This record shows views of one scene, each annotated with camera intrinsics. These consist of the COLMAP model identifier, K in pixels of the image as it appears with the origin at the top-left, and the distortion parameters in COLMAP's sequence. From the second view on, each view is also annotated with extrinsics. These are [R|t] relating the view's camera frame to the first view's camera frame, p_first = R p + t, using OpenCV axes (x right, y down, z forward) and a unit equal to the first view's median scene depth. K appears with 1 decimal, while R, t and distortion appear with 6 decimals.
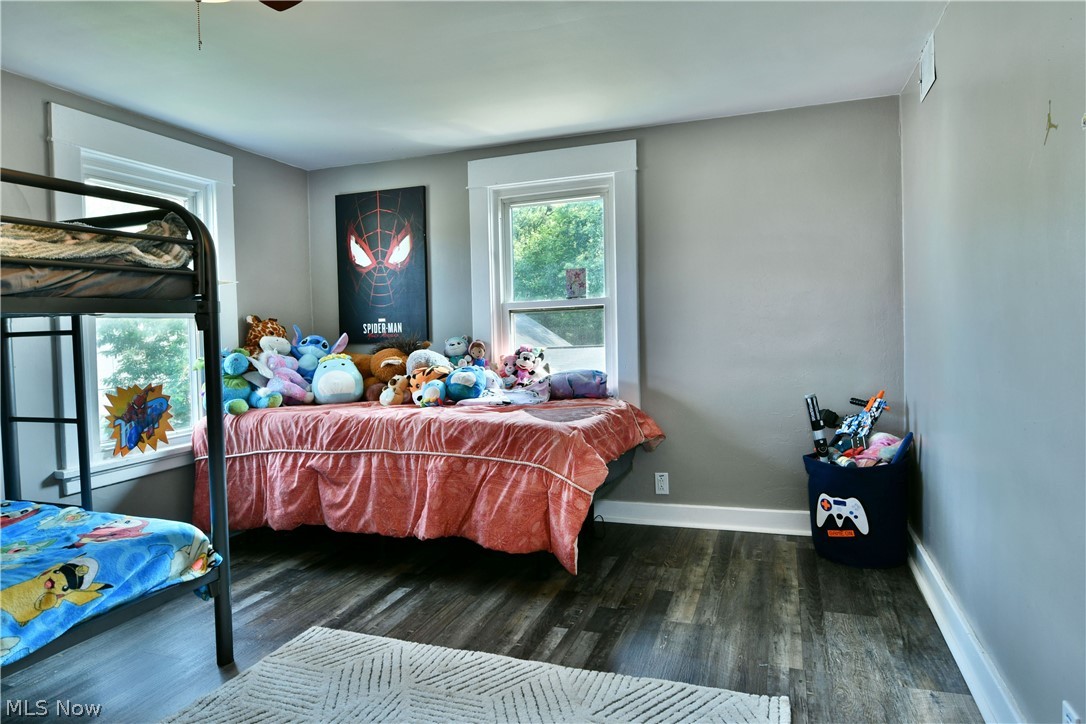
lens RADIAL K [[653.1, 0, 538.4], [0, 653.1, 357.1], [0, 0, 1]] dist [-0.020728, -0.004350]
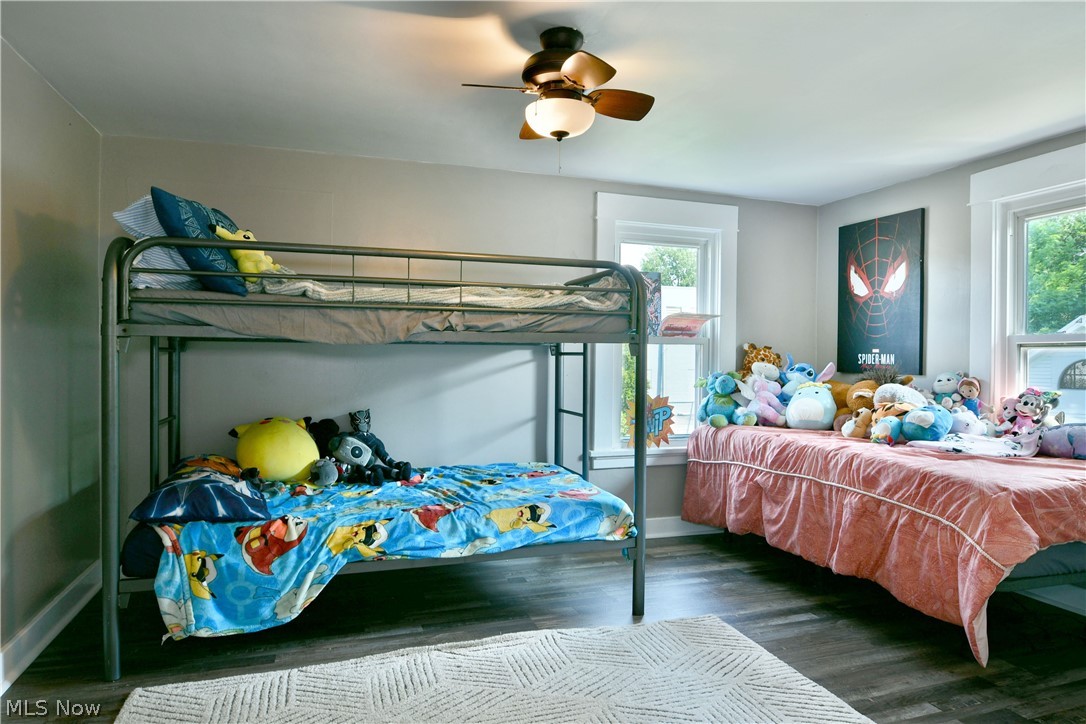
lens RADIAL K [[653.1, 0, 538.4], [0, 653.1, 357.1], [0, 0, 1]] dist [-0.020728, -0.004350]
pose [[0.625106, 0.039151, -0.779558, 0.277467], [-0.066285, 0.997796, -0.003040, -0.015333], [0.777721, 0.053574, 0.626323, 0.006808]]
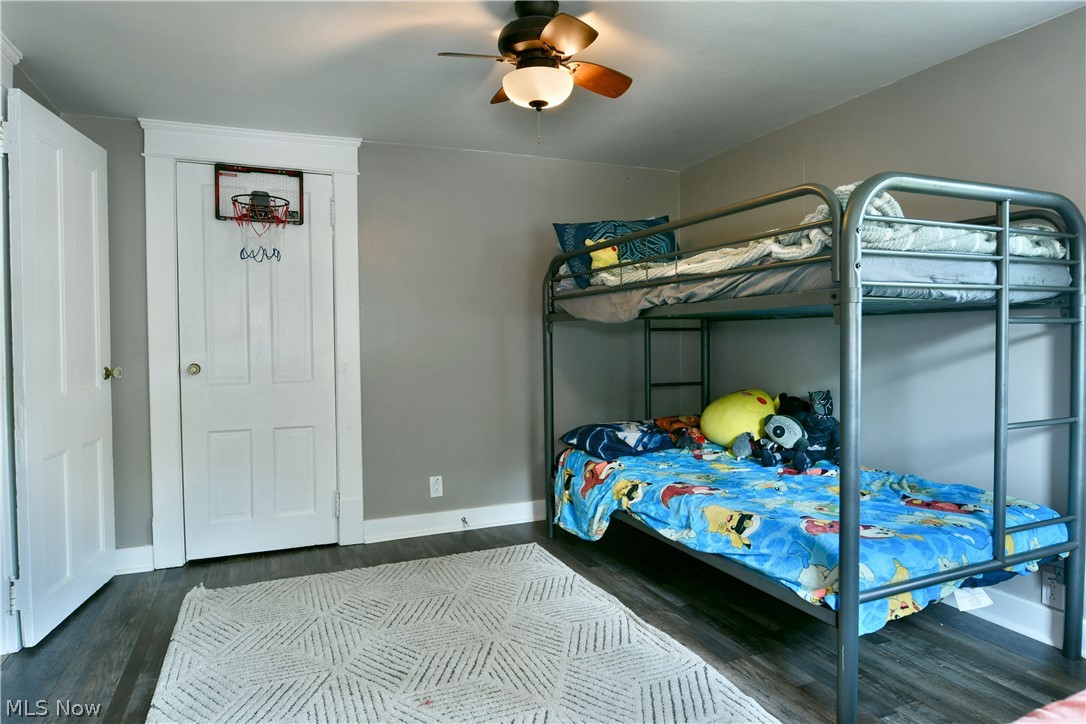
lens RADIAL K [[652.3, 0, 552.9], [0, 652.3, 354.6], [0, 0, 1]] dist [-0.006713, -0.001834]
pose [[-0.711711, 0.058480, -0.700034, 0.225851], [-0.001369, 0.996411, 0.084632, -0.050543], [0.702471, 0.061192, -0.709077, 0.930167]]
